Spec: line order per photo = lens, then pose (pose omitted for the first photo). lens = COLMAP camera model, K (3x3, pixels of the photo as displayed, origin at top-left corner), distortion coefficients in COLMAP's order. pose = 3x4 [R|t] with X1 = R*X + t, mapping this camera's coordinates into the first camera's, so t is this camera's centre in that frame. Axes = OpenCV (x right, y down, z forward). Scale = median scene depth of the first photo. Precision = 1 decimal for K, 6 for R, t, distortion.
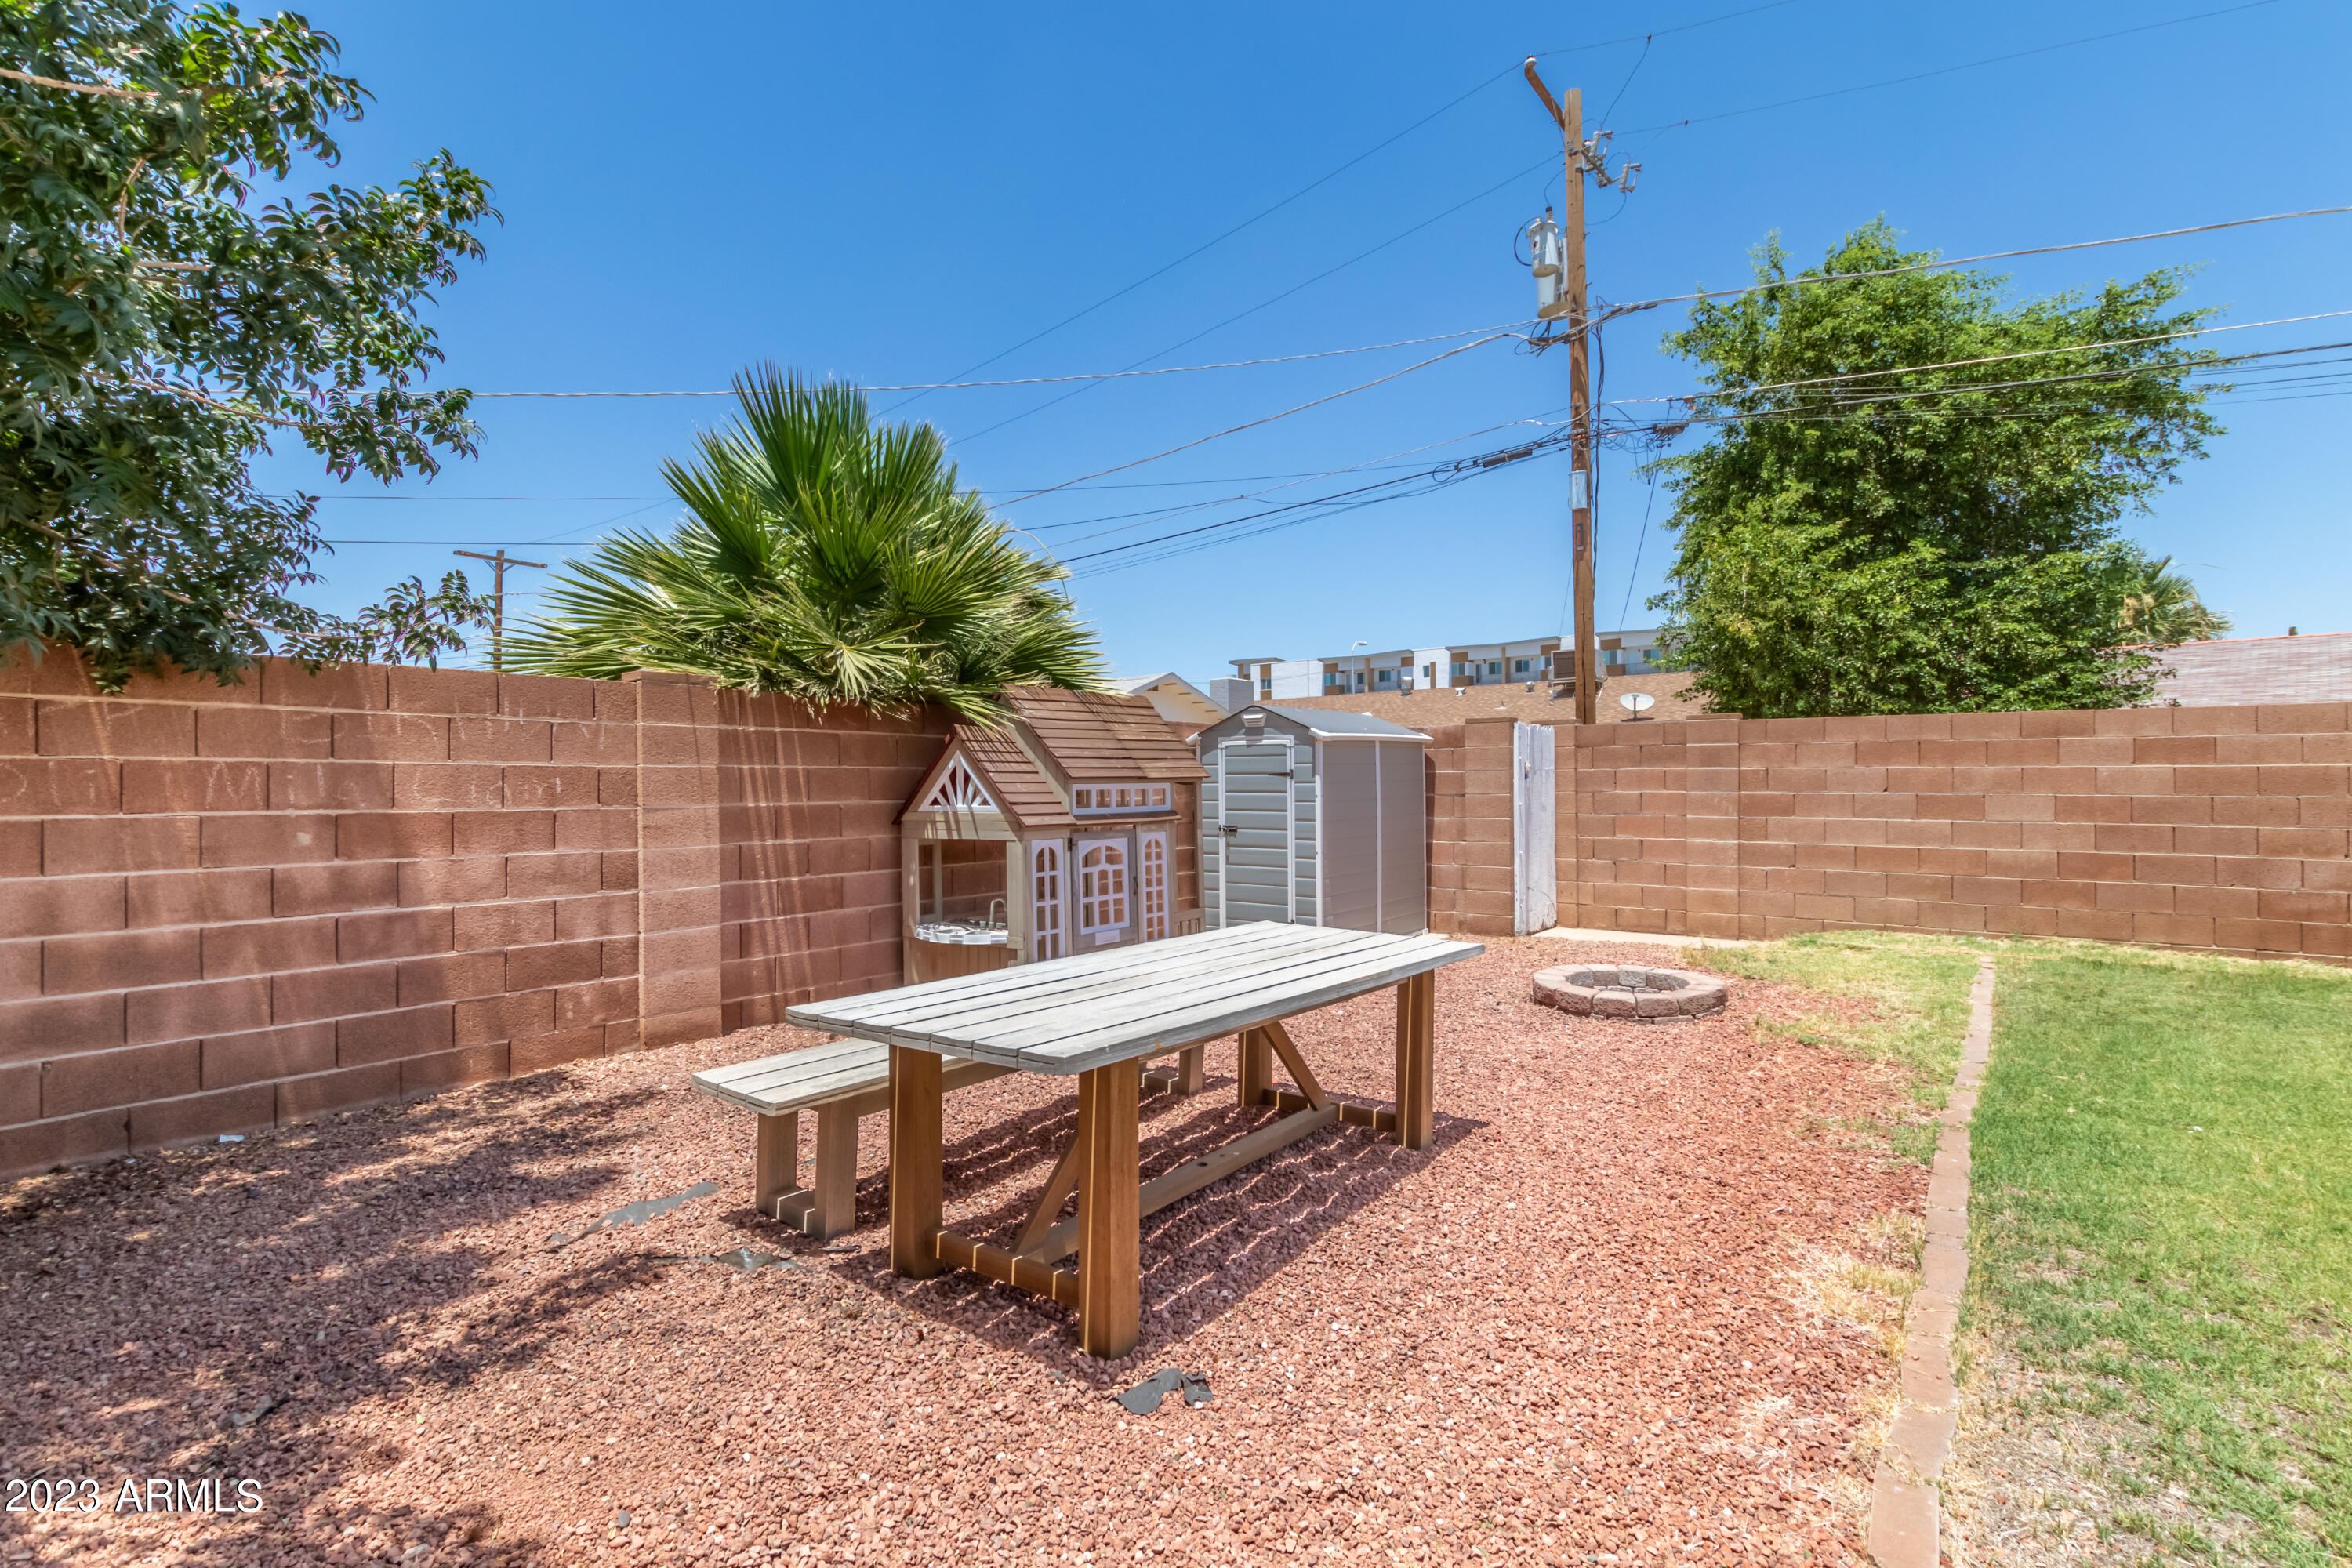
lens RADIAL K [[1050.6, 0, 1167.5], [0, 1050.6, 790.1], [0, 0, 1]] dist [0.000397, -0.000386]
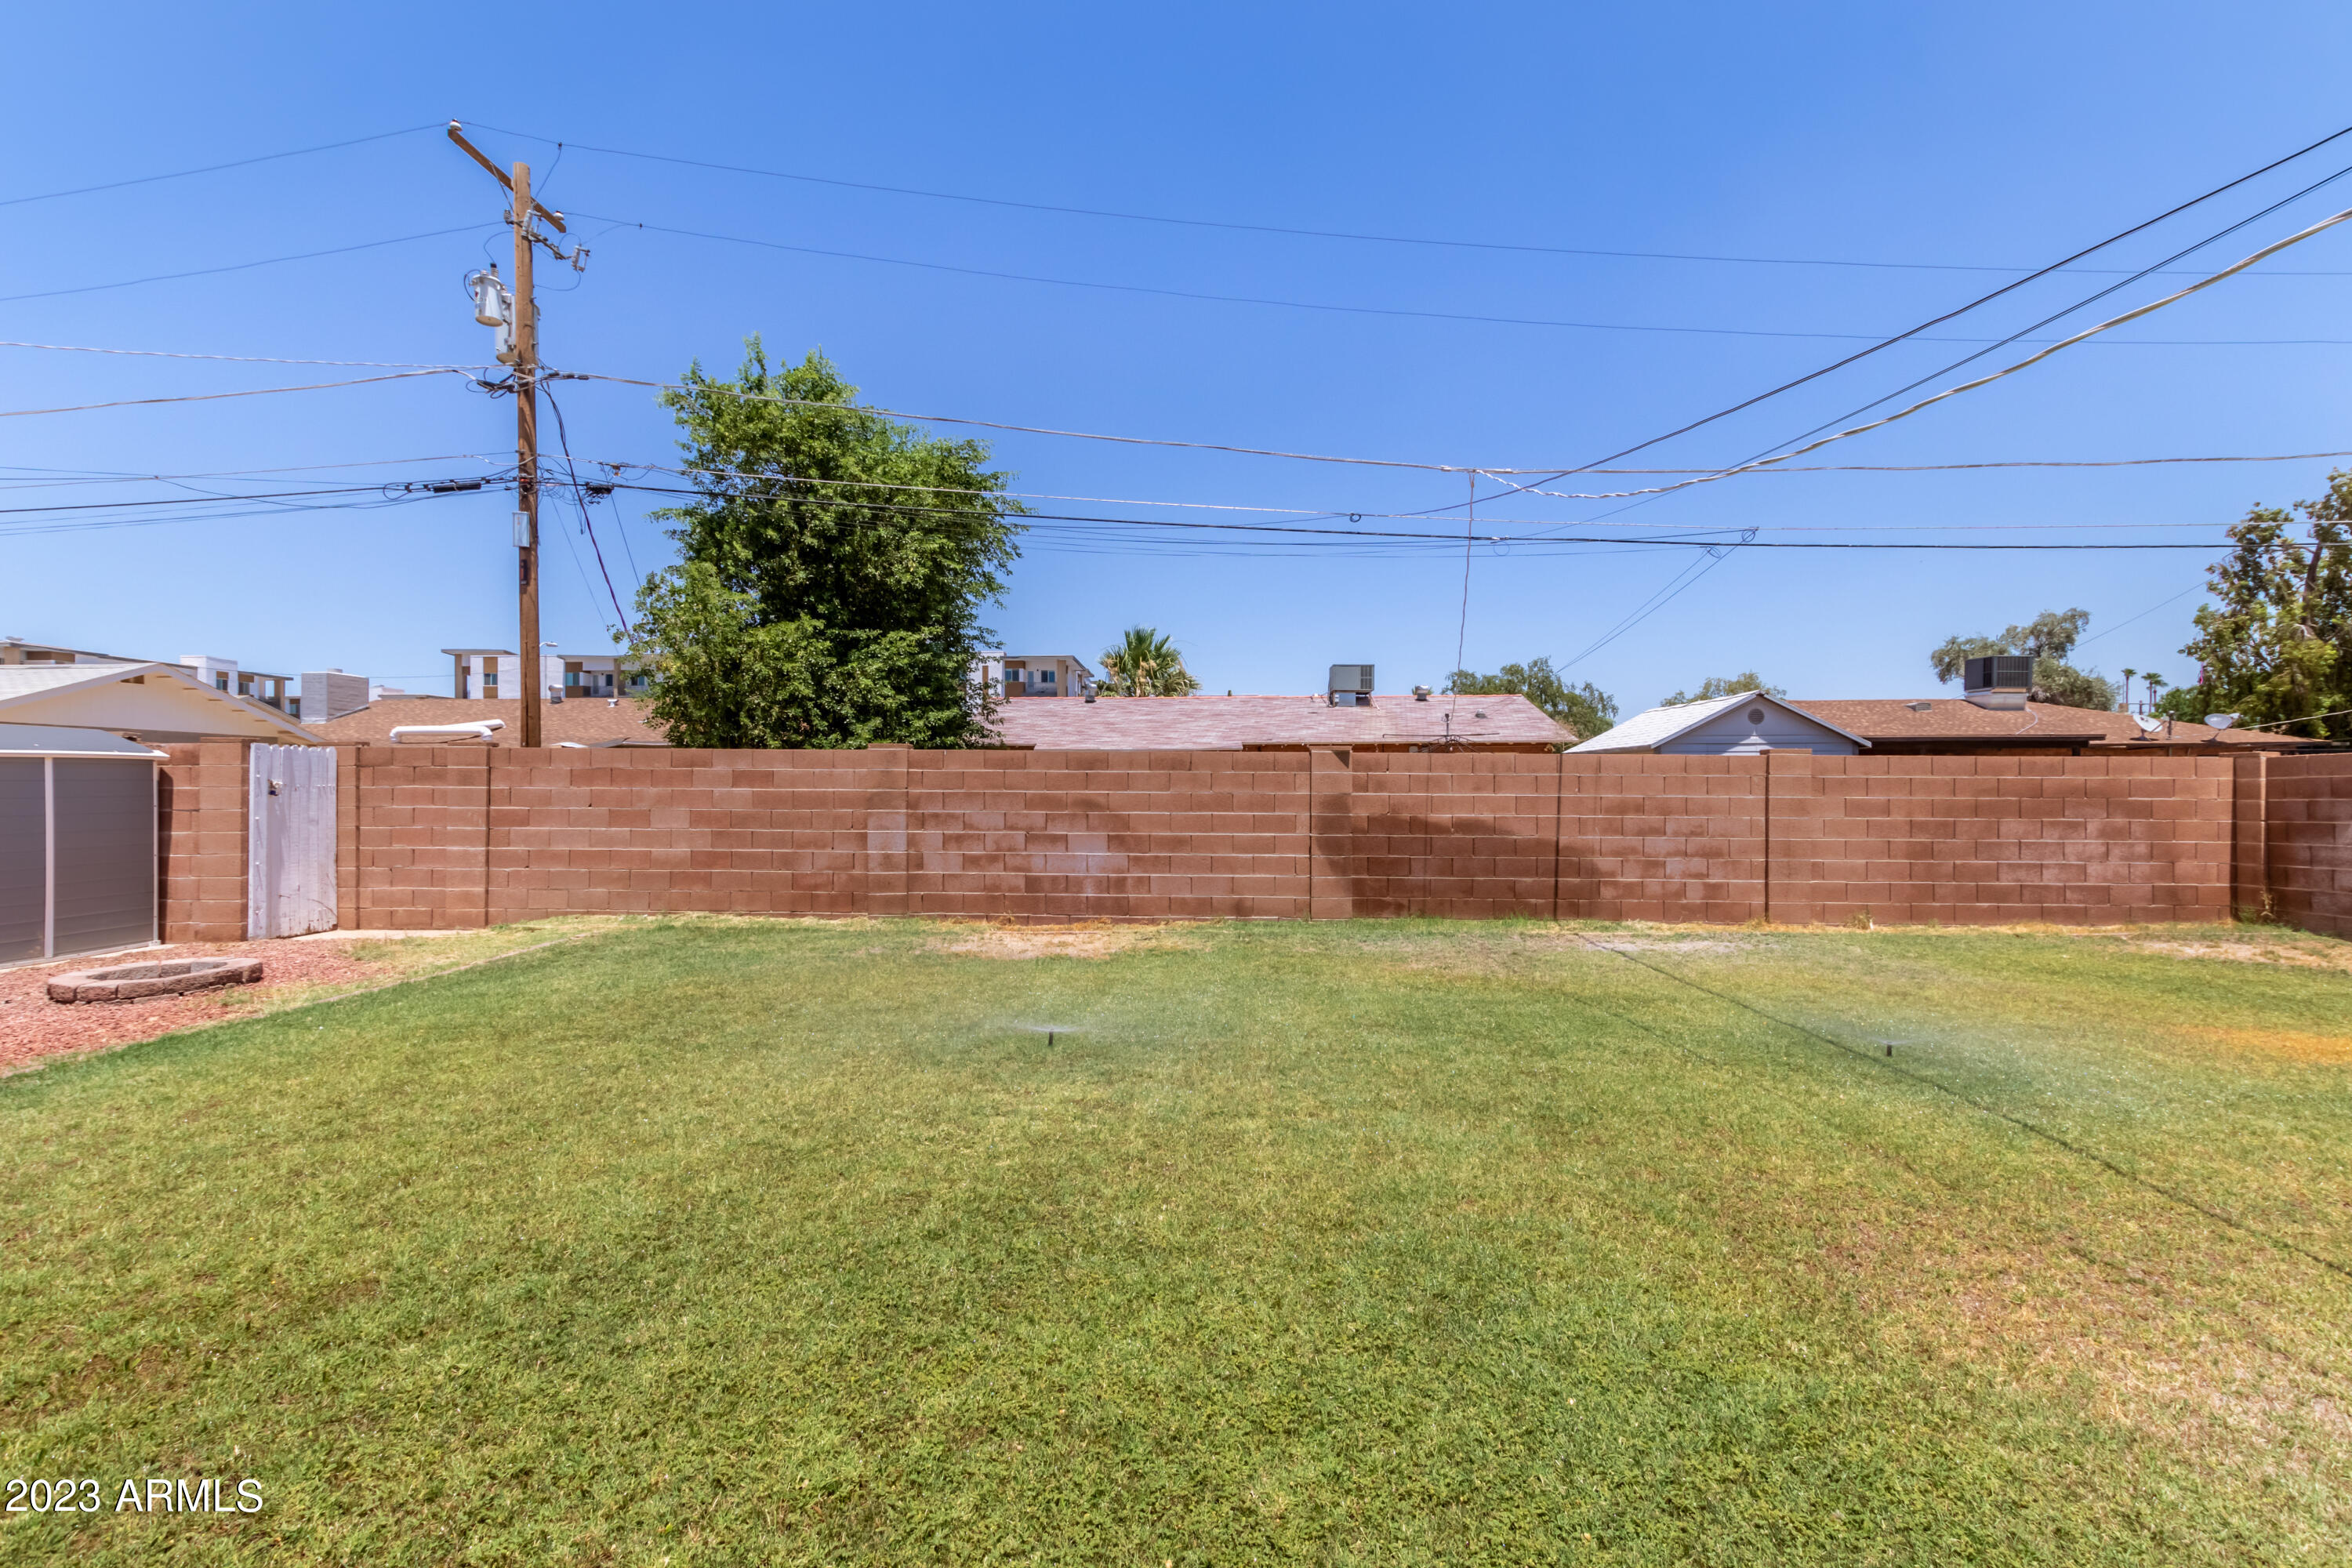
lens RADIAL K [[1050.6, 0, 1167.5], [0, 1050.6, 790.1], [0, 0, 1]] dist [0.000397, -0.000386]
pose [[0.812239, 0.007055, 0.583282, 0.322683], [-0.001349, 0.999947, -0.010215, -0.004471], [-0.583323, 0.007510, 0.812206, -0.296341]]
